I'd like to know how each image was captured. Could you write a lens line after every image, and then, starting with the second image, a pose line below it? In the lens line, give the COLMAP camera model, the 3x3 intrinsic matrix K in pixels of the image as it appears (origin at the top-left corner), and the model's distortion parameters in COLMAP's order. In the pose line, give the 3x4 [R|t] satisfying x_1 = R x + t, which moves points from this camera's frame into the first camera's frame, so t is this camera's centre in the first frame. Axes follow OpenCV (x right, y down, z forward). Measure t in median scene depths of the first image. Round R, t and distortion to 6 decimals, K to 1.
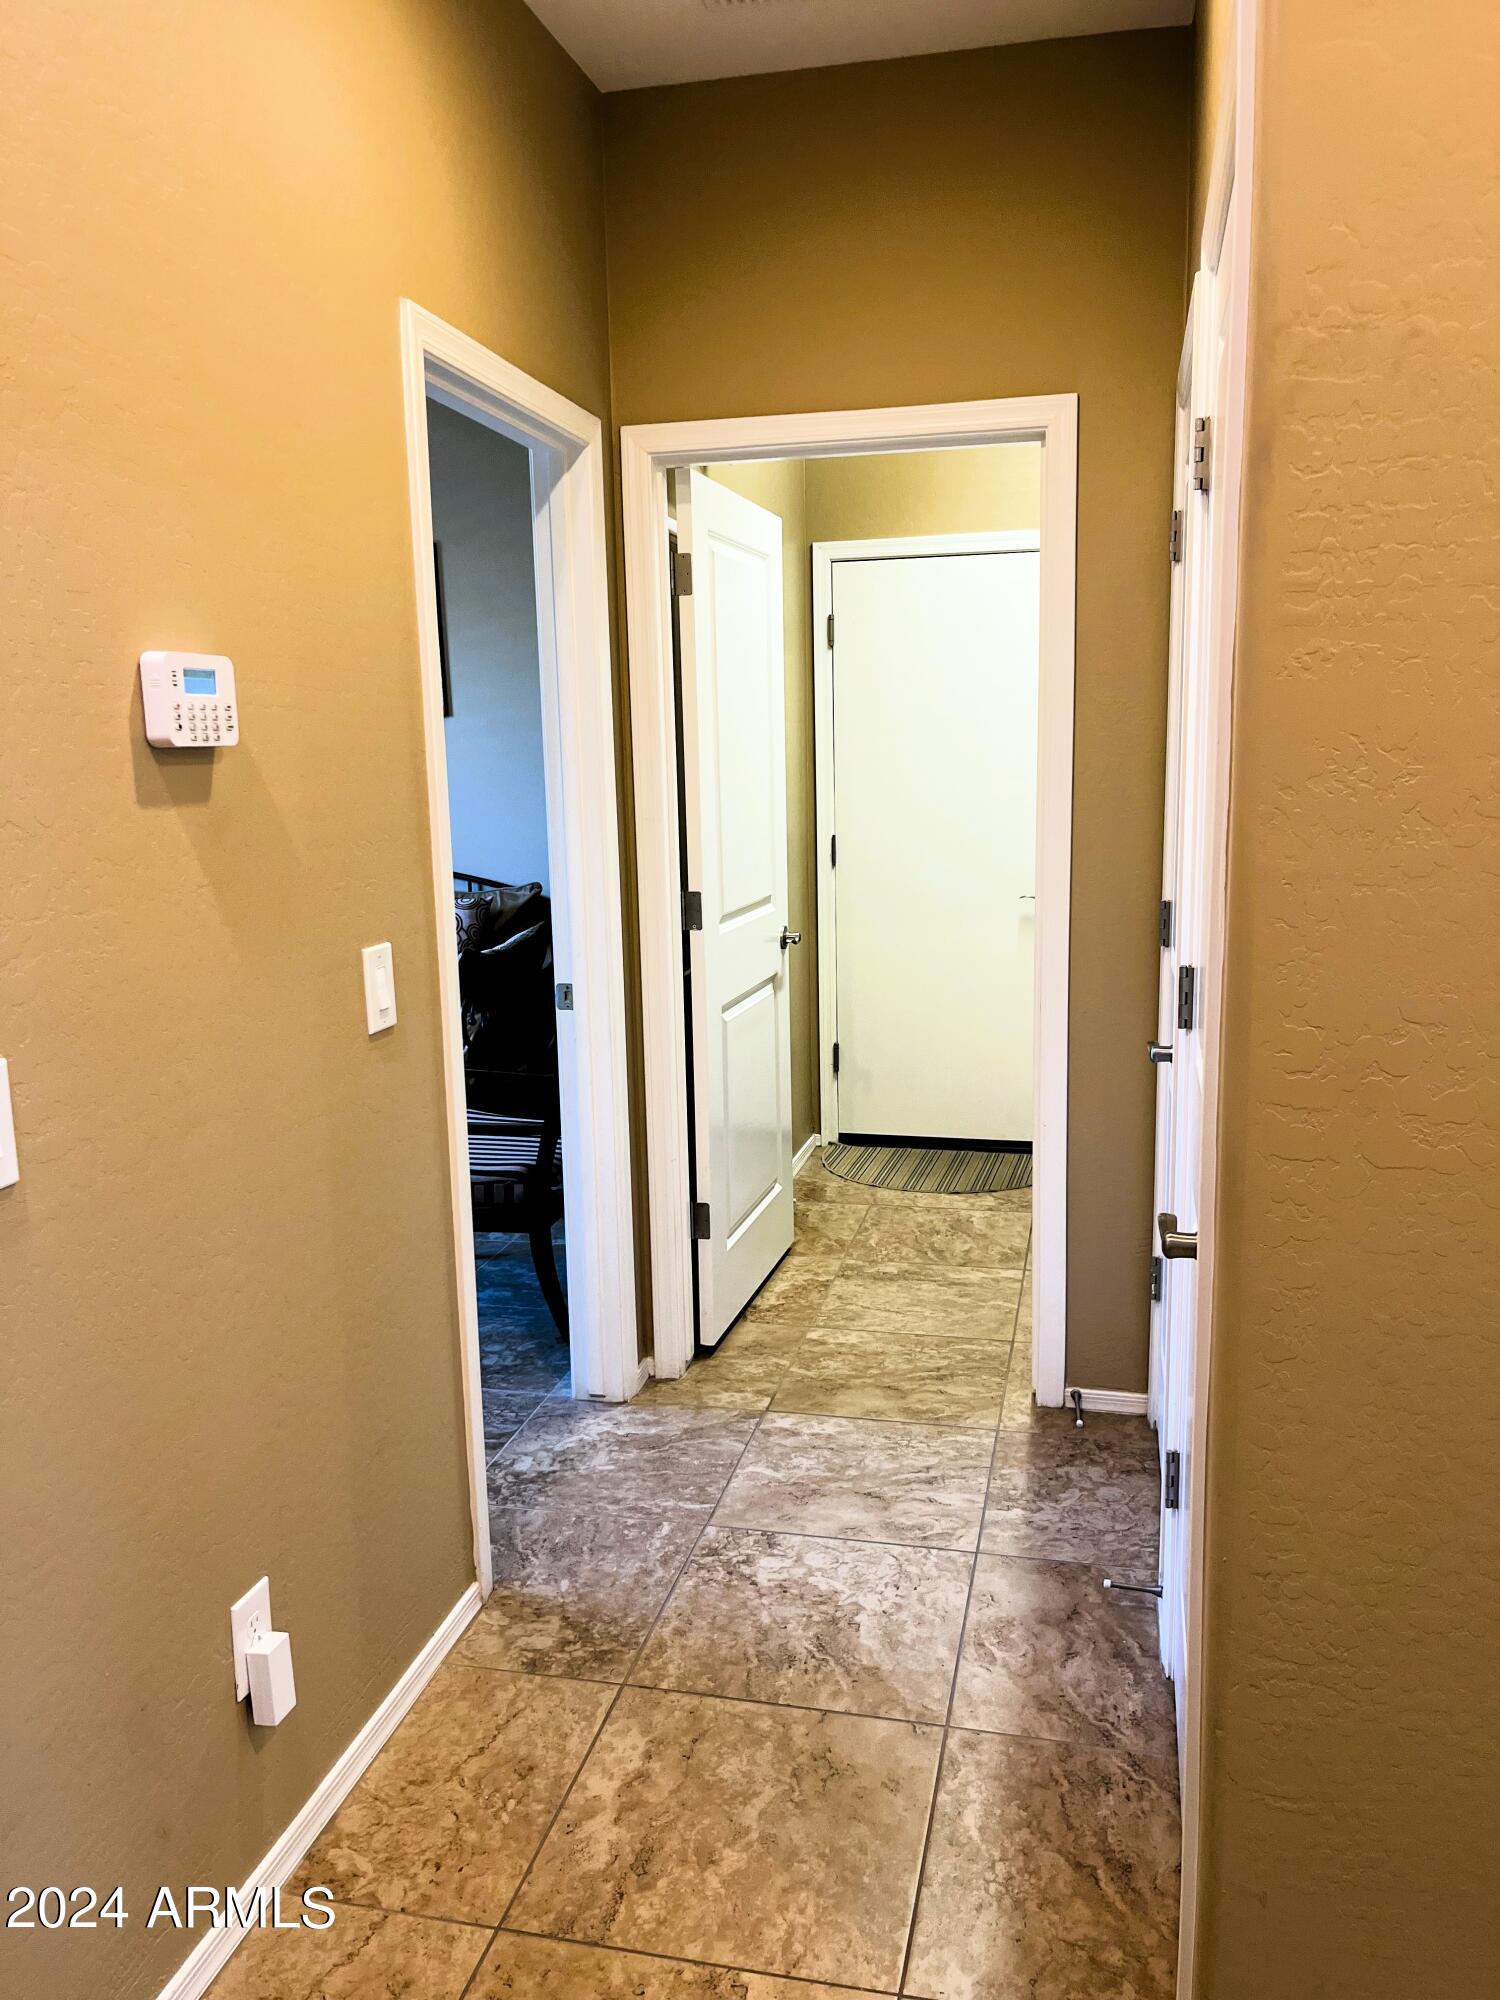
lens RADIAL K [[1506.9, 0, 748.9], [0, 1506.9, 987.7], [0, 0, 1]] dist [-0.001058, -0.008334]
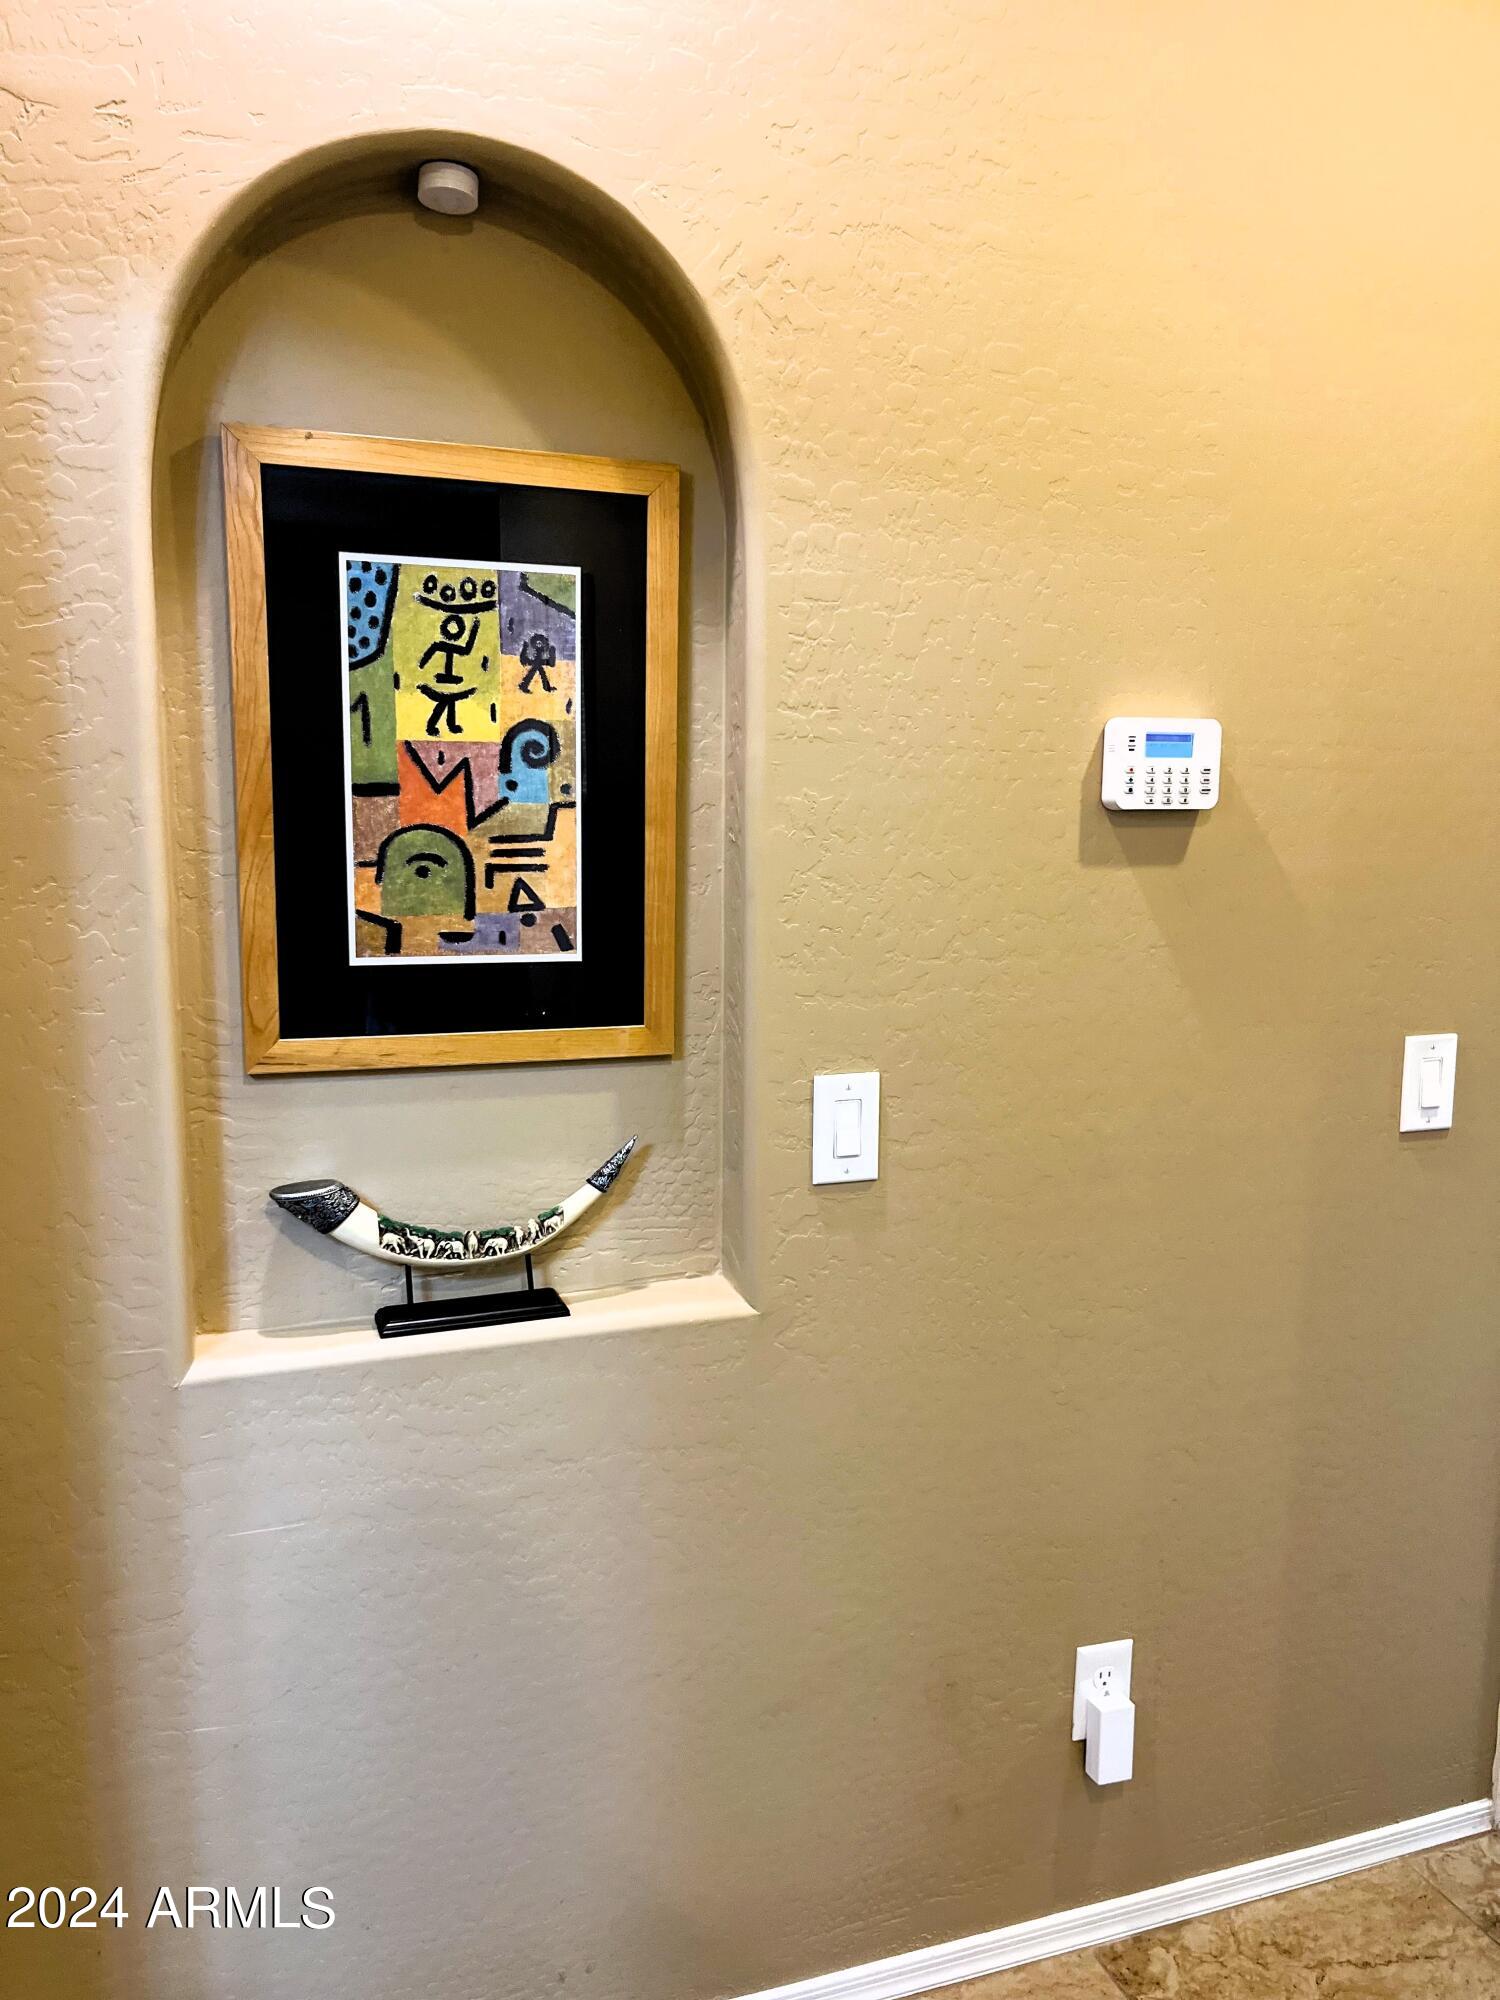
lens RADIAL K [[1506.9, 0, 746.5], [0, 1506.9, 1016.7], [0, 0, 1]] dist [-0.001058, -0.008334]
pose [[0.539888, 0.130379, -0.831578, 0.335218], [-0.144997, 0.987568, 0.060700, -0.041922], [0.829155, 0.087805, 0.552080, 0.212886]]
